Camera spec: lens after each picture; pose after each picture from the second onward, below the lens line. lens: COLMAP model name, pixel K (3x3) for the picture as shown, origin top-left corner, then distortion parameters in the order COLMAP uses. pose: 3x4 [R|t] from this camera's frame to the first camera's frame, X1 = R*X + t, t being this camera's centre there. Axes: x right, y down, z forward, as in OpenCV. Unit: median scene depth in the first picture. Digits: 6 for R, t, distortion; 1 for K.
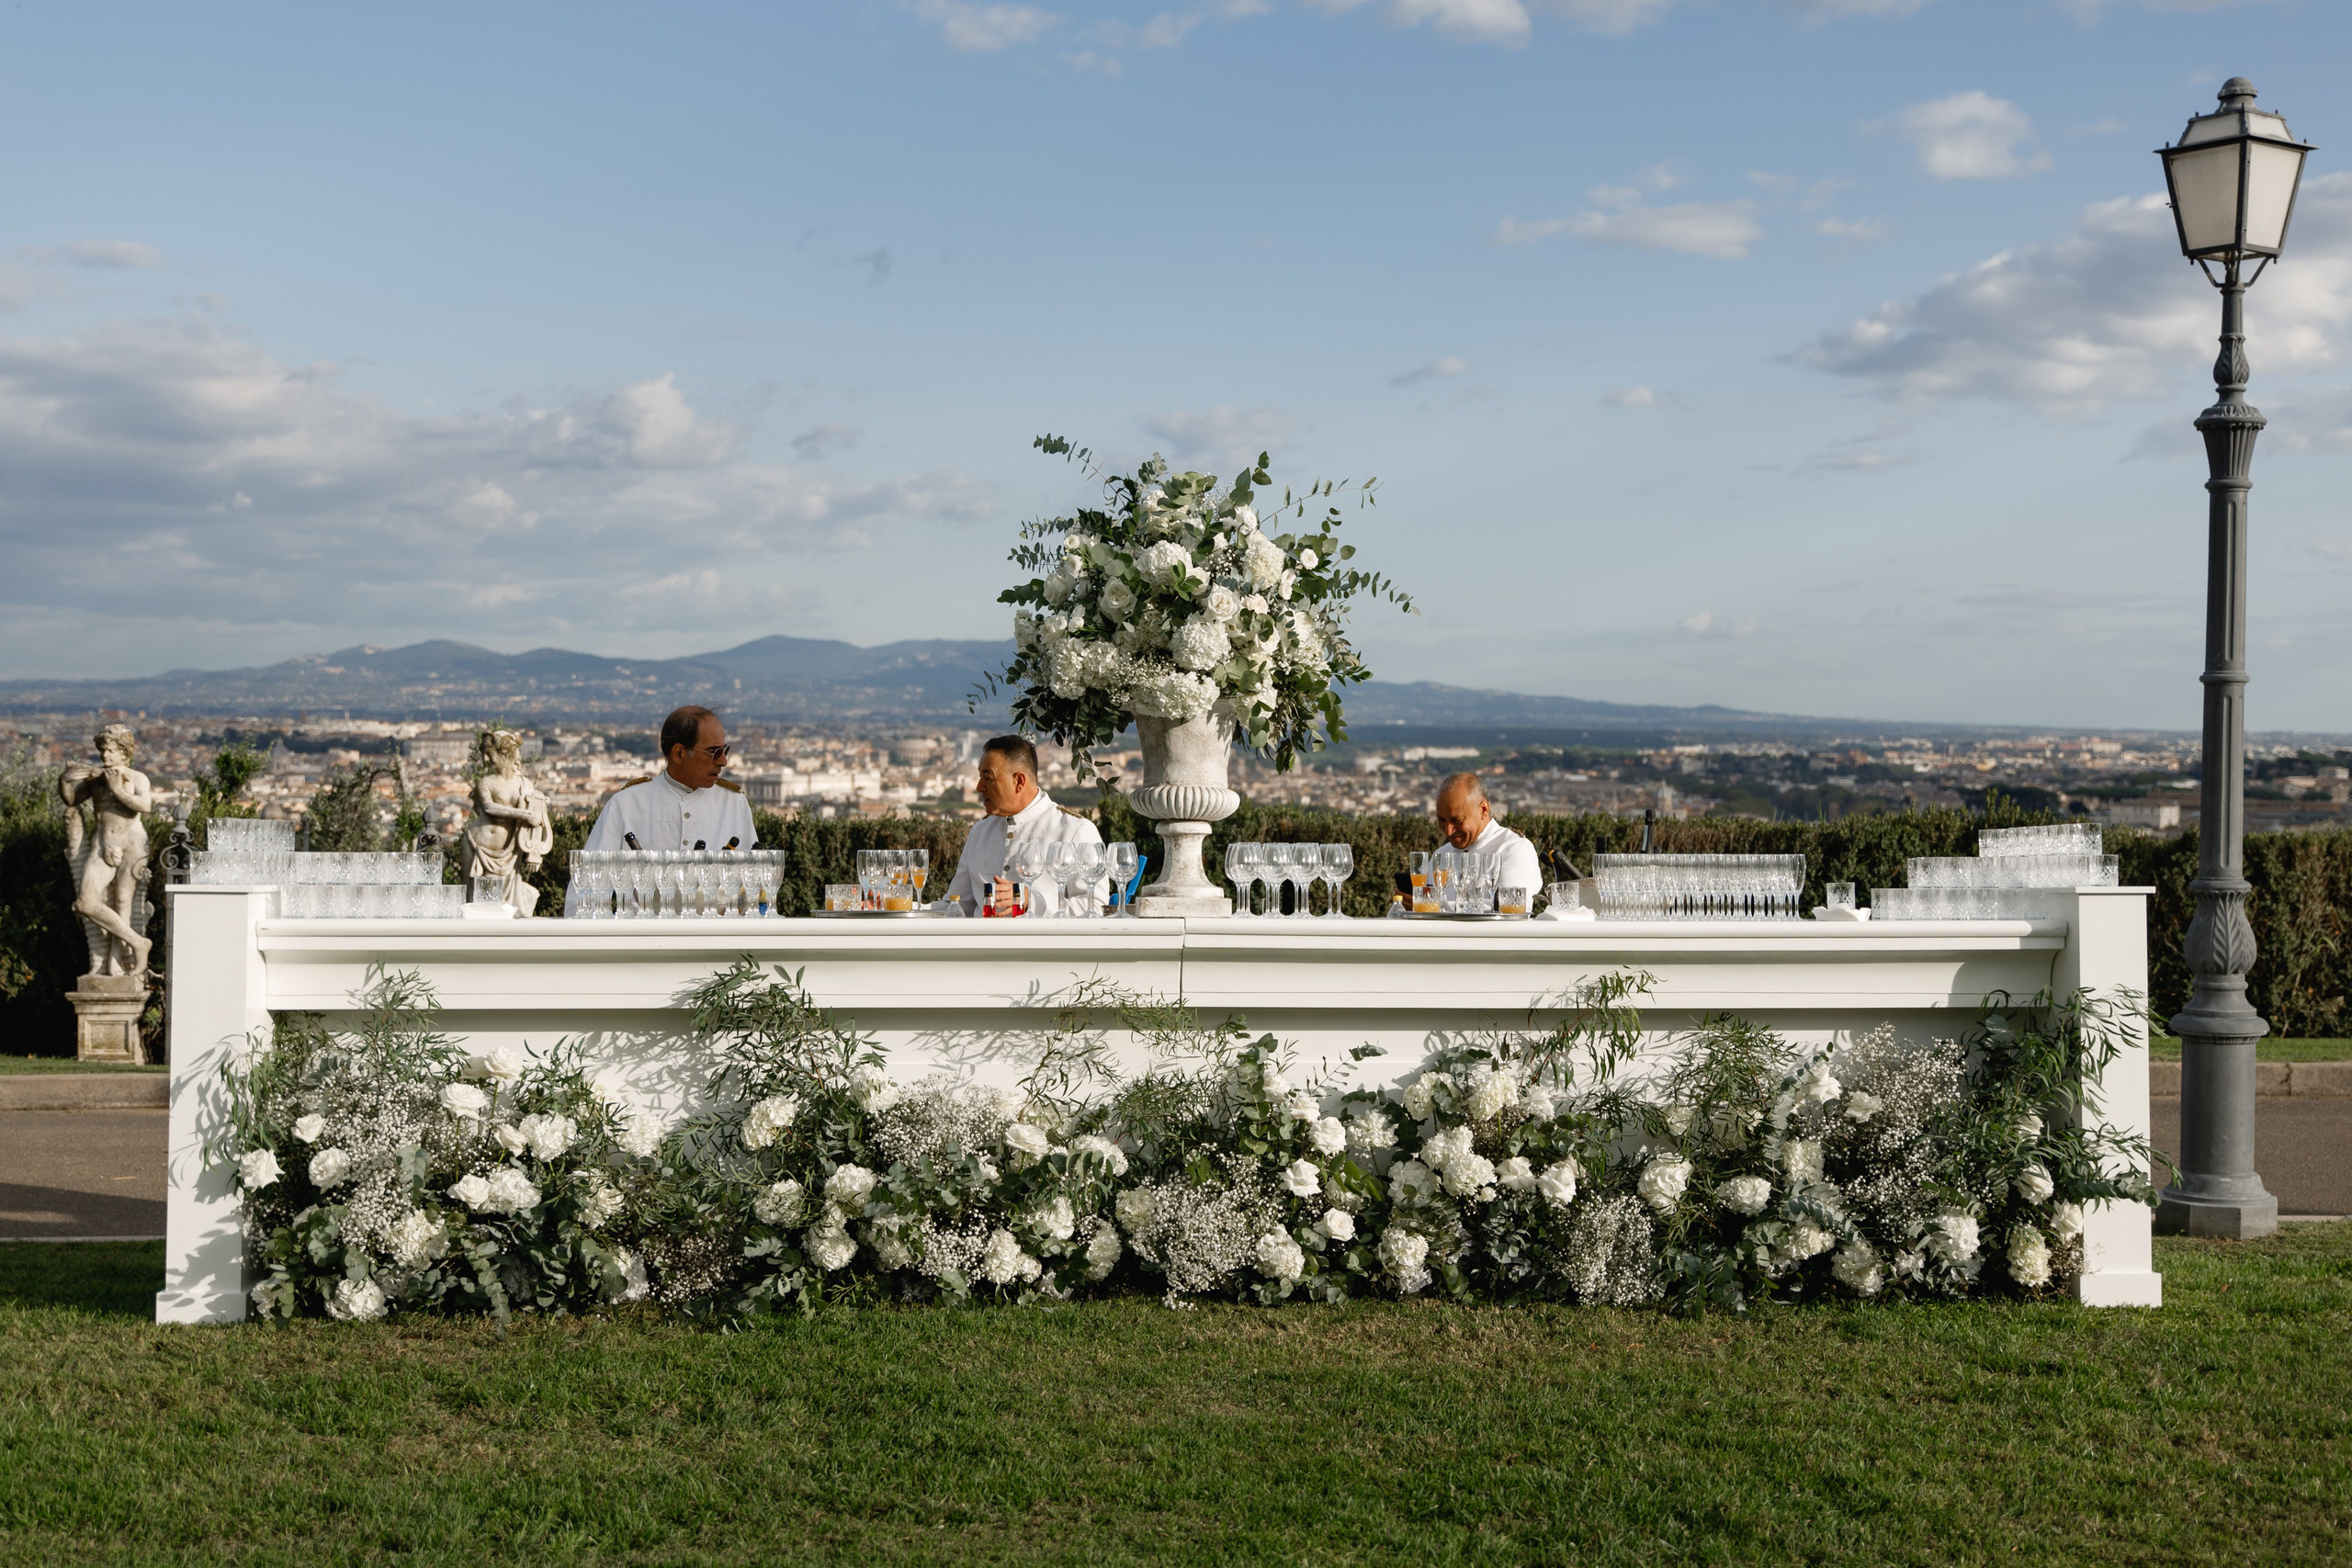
lens RADIAL K [[2966.4, 0, 1176.0], [0, 2966.4, 784.0], [0, 0, 1]] dist [-0.012479, -0.003633]
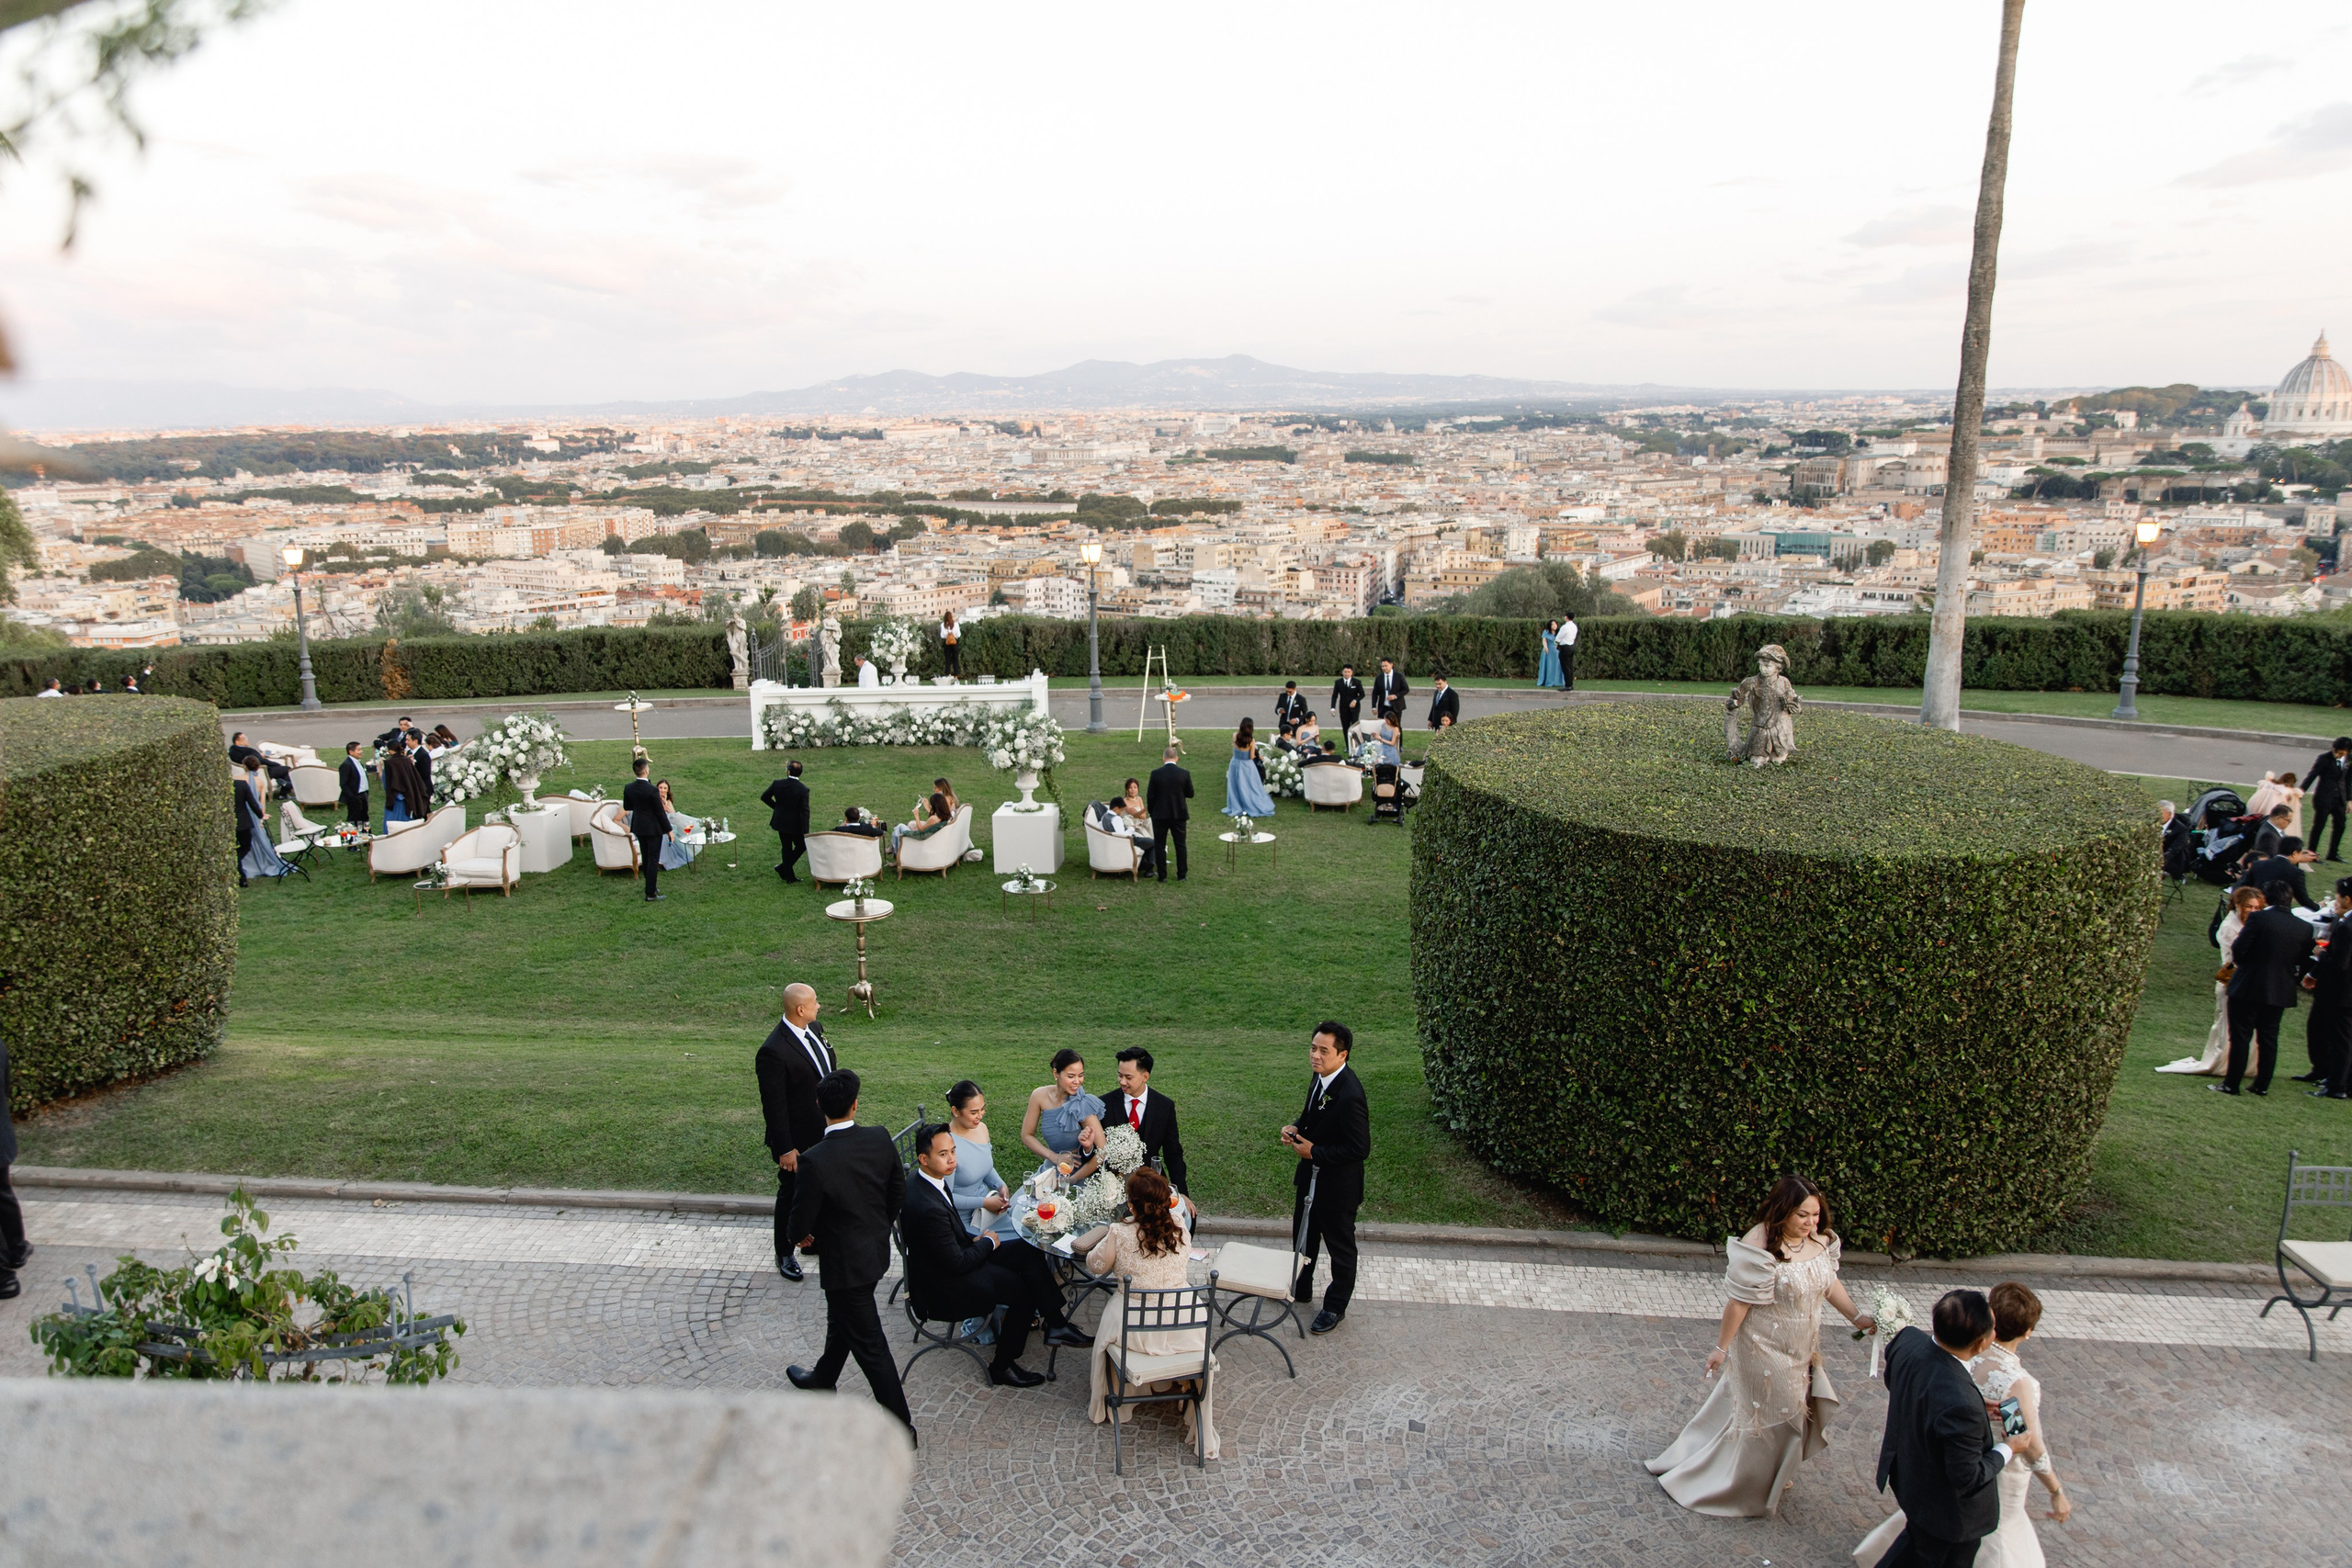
lens RADIAL K [[2702.4, 0, 1176.0], [0, 2702.4, 784.0], [0, 0, 1]] dist [-0.014680, -0.032257]
pose [[0.983514, -0.006316, -0.180722, 0.327017], [0.039999, 0.982233, 0.183354, -0.158467], [0.176353, -0.187560, 0.966292, -0.911732]]
